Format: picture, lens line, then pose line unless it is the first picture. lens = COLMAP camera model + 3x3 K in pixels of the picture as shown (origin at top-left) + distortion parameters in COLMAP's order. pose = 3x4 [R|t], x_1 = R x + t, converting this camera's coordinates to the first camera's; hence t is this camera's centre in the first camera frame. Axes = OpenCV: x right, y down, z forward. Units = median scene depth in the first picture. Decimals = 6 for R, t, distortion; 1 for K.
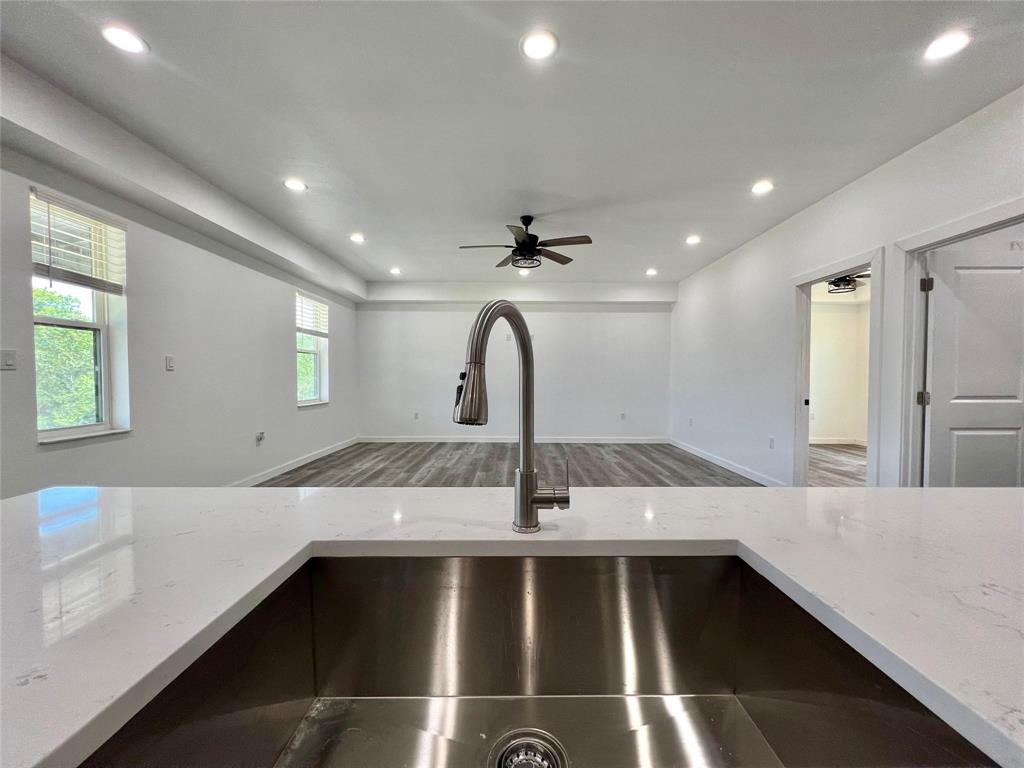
lens RADIAL K [[404.7, 0, 514.0], [0, 404.7, 387.5], [0, 0, 1]] dist [-0.002449, -0.000039]
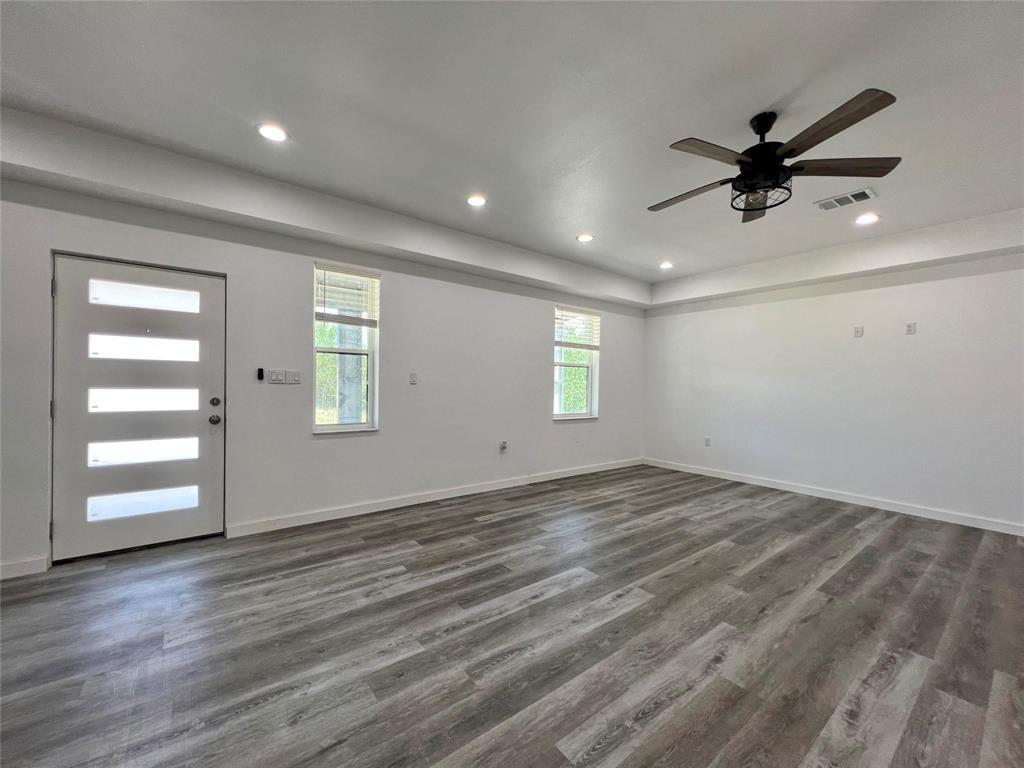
lens RADIAL K [[404.7, 0, 518.1], [0, 404.7, 388.4], [0, 0, 1]] dist [-0.002449, -0.000039]
pose [[0.621053, 0.015895, -0.783608, 0.269507], [-0.037885, 0.999234, -0.009757, -0.024445], [0.782853, 0.035747, 0.621179, 0.398954]]
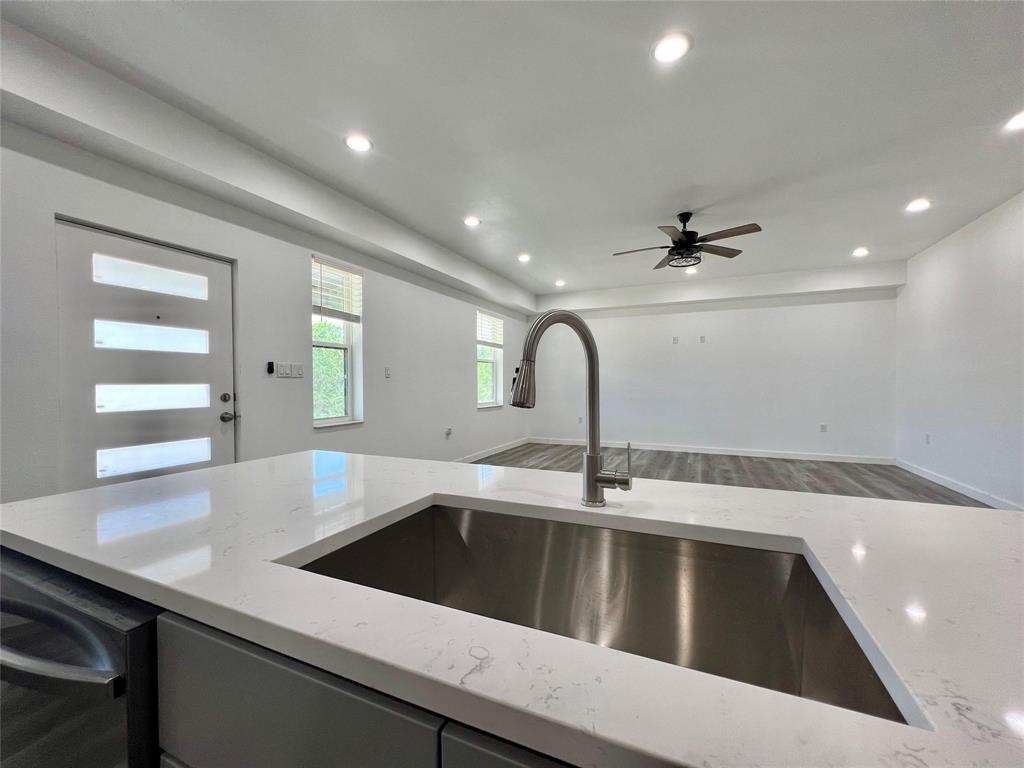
lens RADIAL K [[404.7, 0, 517.2], [0, 404.7, 387.6], [0, 0, 1]] dist [-0.002449, -0.000039]
pose [[0.913985, -0.000899, -0.405747, 0.057776], [-0.005863, 0.999864, -0.015423, 0.006710], [0.405706, 0.016475, 0.913855, -0.028703]]
